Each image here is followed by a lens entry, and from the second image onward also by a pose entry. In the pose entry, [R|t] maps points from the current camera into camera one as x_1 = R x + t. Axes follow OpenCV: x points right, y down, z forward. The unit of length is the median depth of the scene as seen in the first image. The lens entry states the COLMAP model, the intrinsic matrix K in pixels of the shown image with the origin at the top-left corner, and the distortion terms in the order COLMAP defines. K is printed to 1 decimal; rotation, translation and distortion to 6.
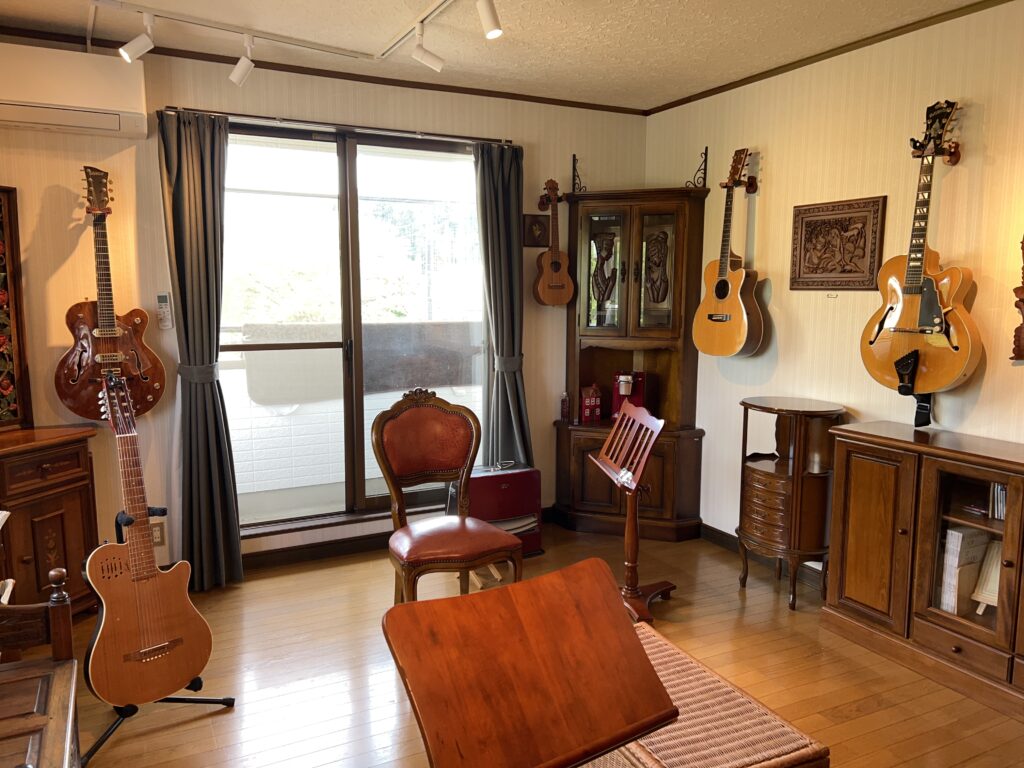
lens RADIAL K [[776.7, 0, 519.7], [0, 776.7, 385.6], [0, 0, 1]] dist [0.072404, -0.078745]
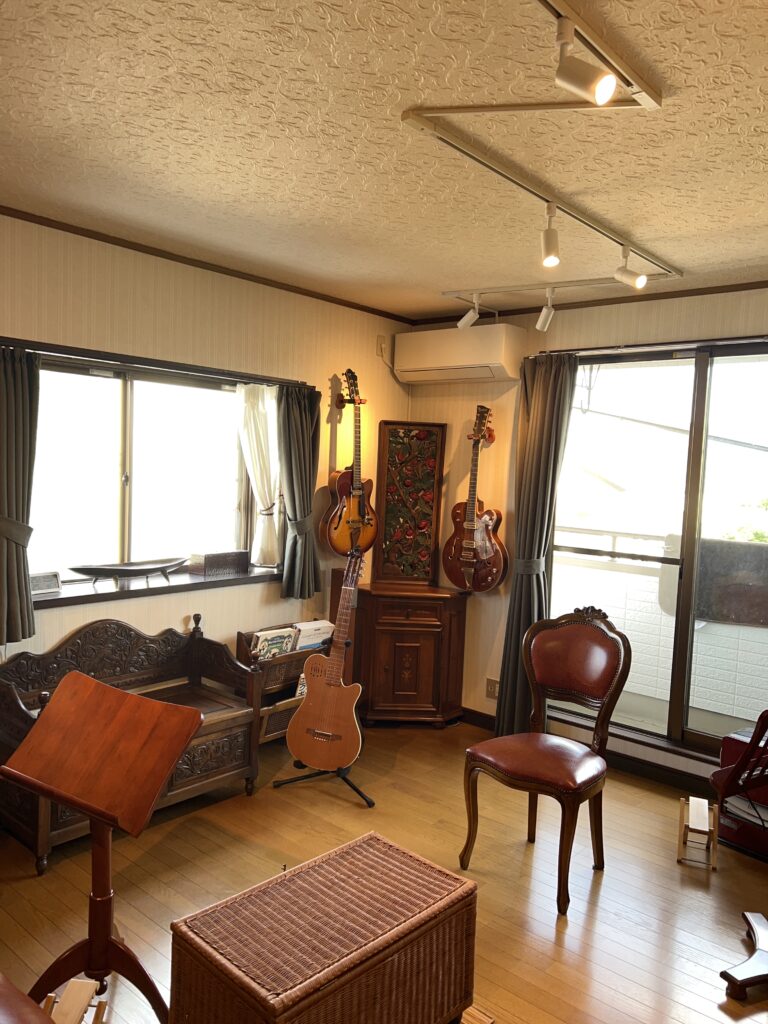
lens RADIAL K [[779.3, 0, 383.9], [0, 779.3, 516.1], [0, 0, 1]] dist [0.044238, -0.045970]
pose [[0.362816, 0.068116, -0.929368, 0.651064], [-0.161905, 0.986764, 0.009116, -0.070348], [0.917688, 0.147162, 0.369042, 0.364213]]
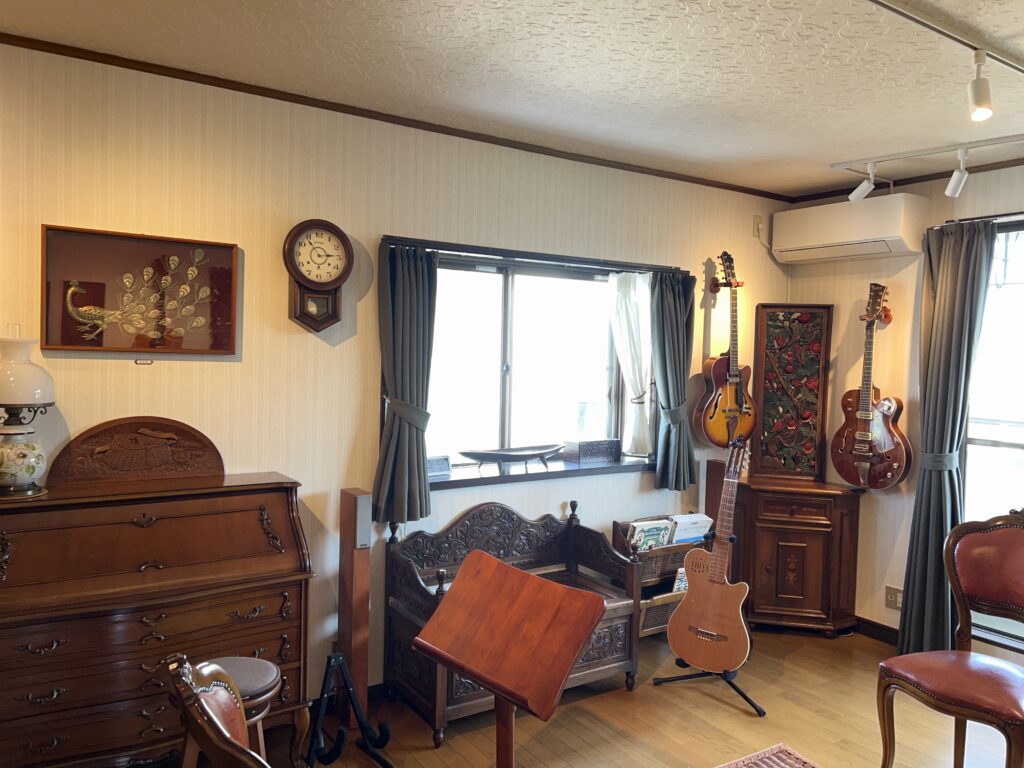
lens RADIAL K [[779.4, 0, 514.4], [0, 779.4, 376.2], [0, 0, 1]] dist [0.045707, -0.049038]
pose [[0.097408, 0.026969, -0.994879, 0.628711], [-0.154973, 0.987851, 0.011605, -0.056005], [0.983105, 0.153049, 0.100404, 0.327154]]
